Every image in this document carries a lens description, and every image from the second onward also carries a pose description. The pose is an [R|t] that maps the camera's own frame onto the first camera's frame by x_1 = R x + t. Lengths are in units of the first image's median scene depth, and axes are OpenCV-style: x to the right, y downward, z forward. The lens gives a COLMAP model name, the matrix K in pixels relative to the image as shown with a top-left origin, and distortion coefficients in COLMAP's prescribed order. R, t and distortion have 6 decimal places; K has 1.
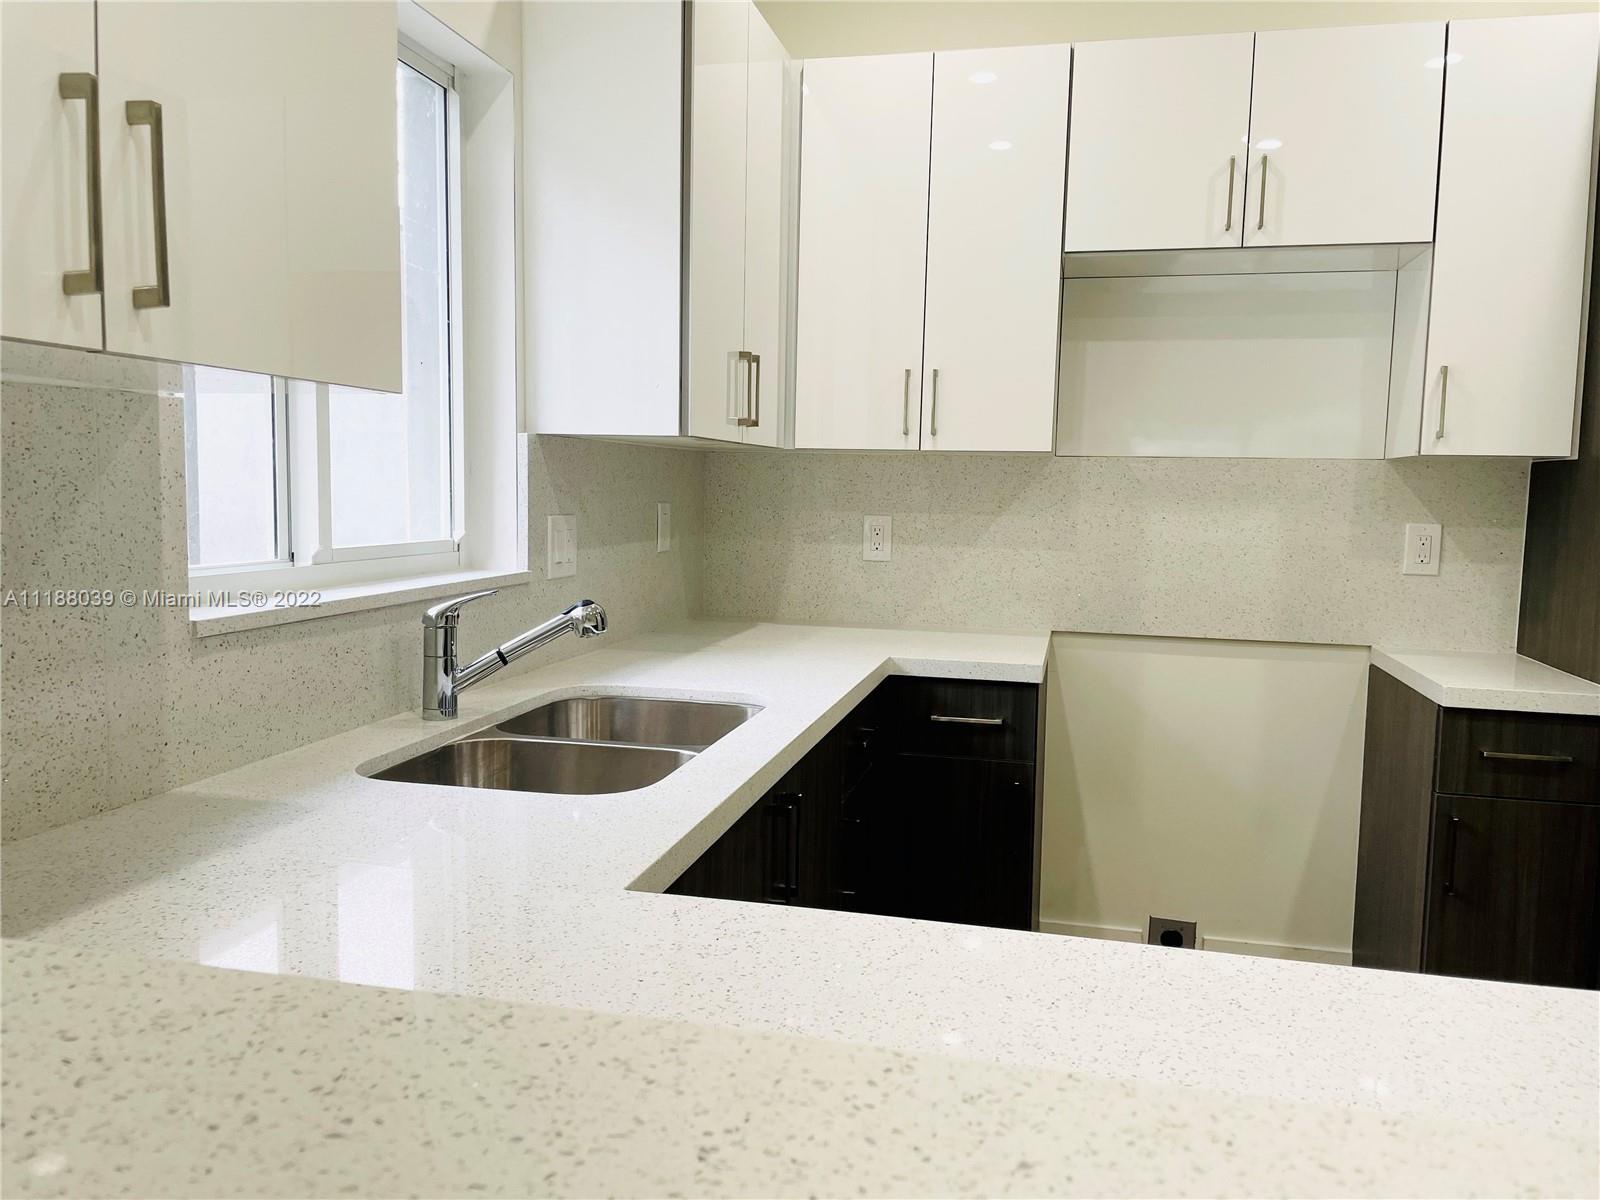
lens RADIAL K [[1229.8, 0, 800.0], [0, 1229.8, 600.0], [0, 0, 1]] dist [0.101617, -0.148496]
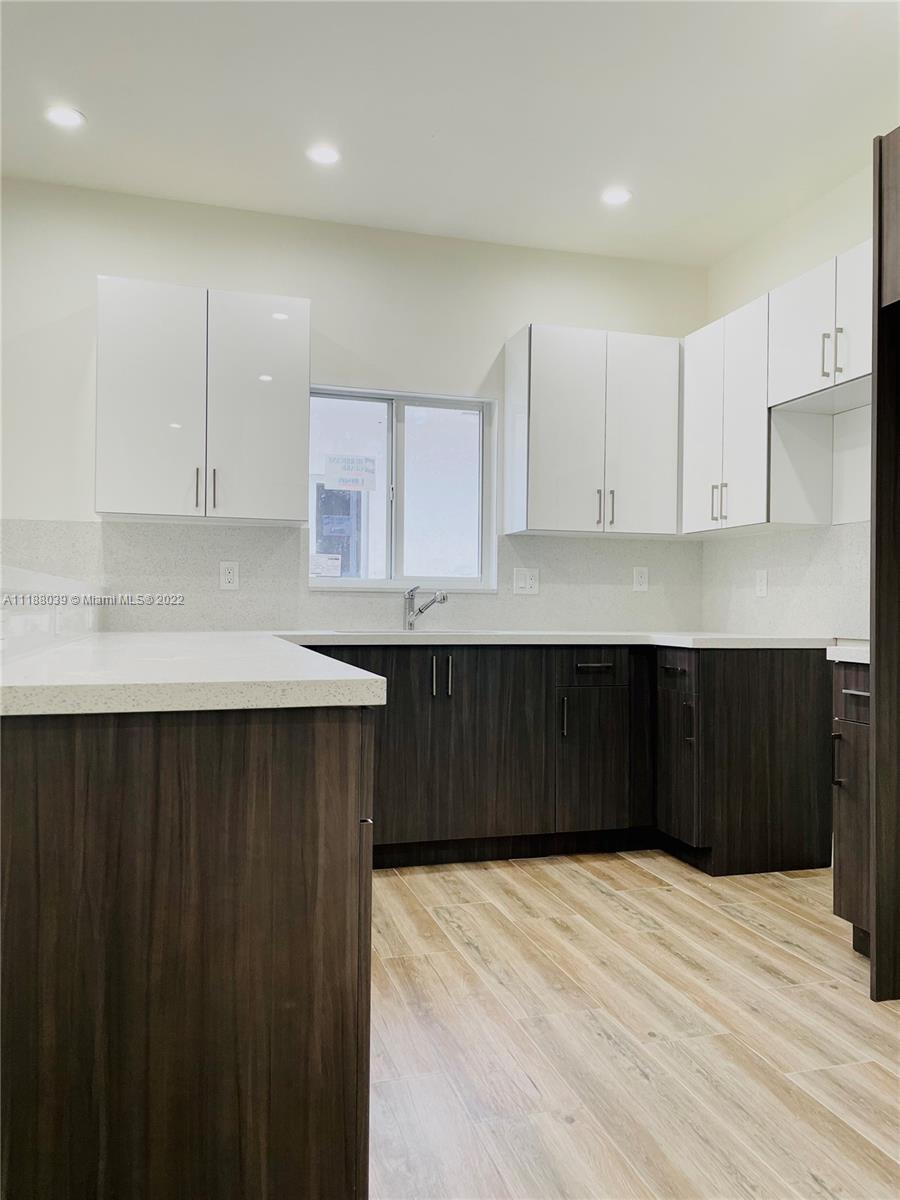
lens RADIAL K [[922.4, 0, 459.4], [0, 922.4, 602.4], [0, 0, 1]] dist [0.101617, -0.148496]
pose [[0.483134, -0.020656, -0.875303, 1.458774], [-0.084172, 0.993995, -0.069917, 0.149062], [0.871491, 0.107455, 0.478494, 0.039358]]
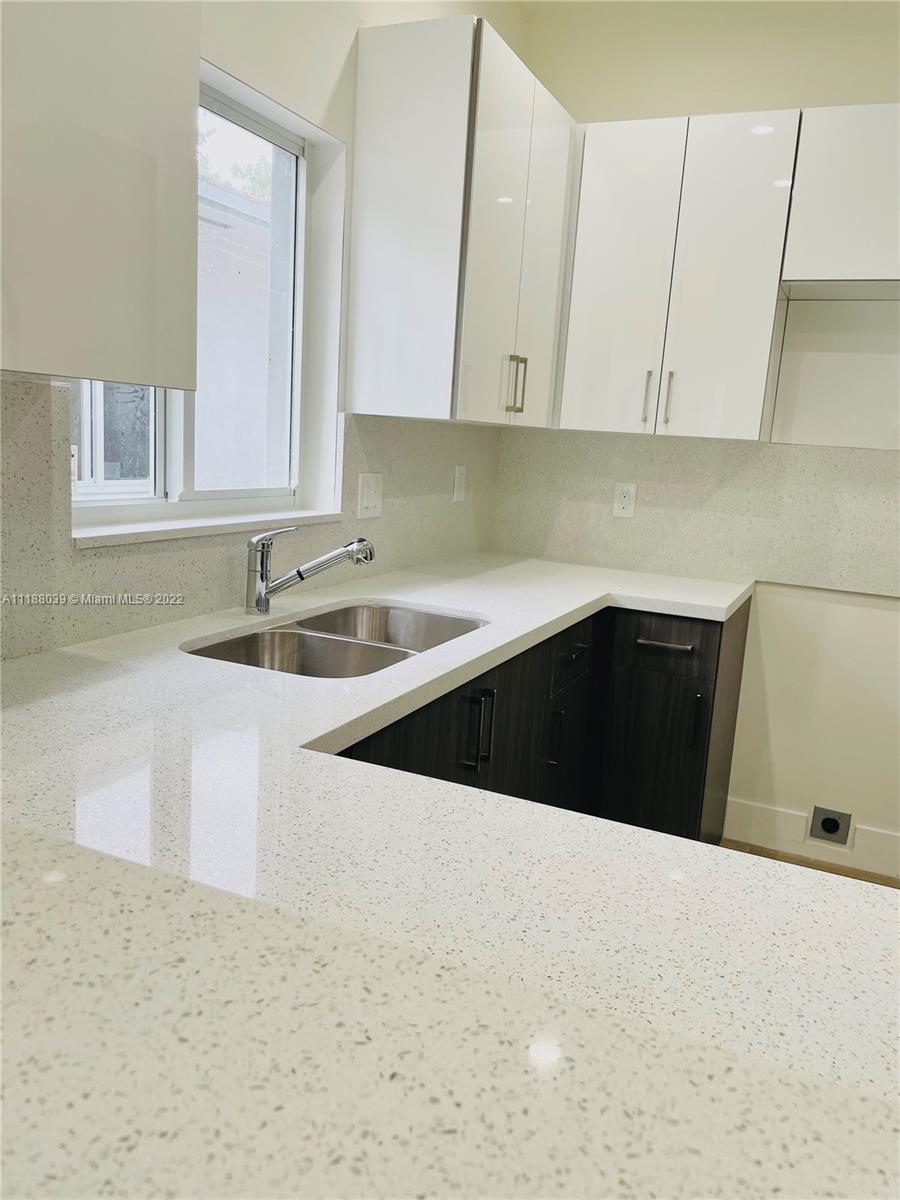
lens RADIAL K [[922.4, 0, 459.4], [0, 922.4, 602.4], [0, 0, 1]] dist [0.101617, -0.148496]
pose [[0.980082, 0.078024, -0.182623, 0.117407], [-0.063615, 0.994477, 0.083476, -0.019377], [0.188128, -0.070196, 0.979633, -0.009526]]
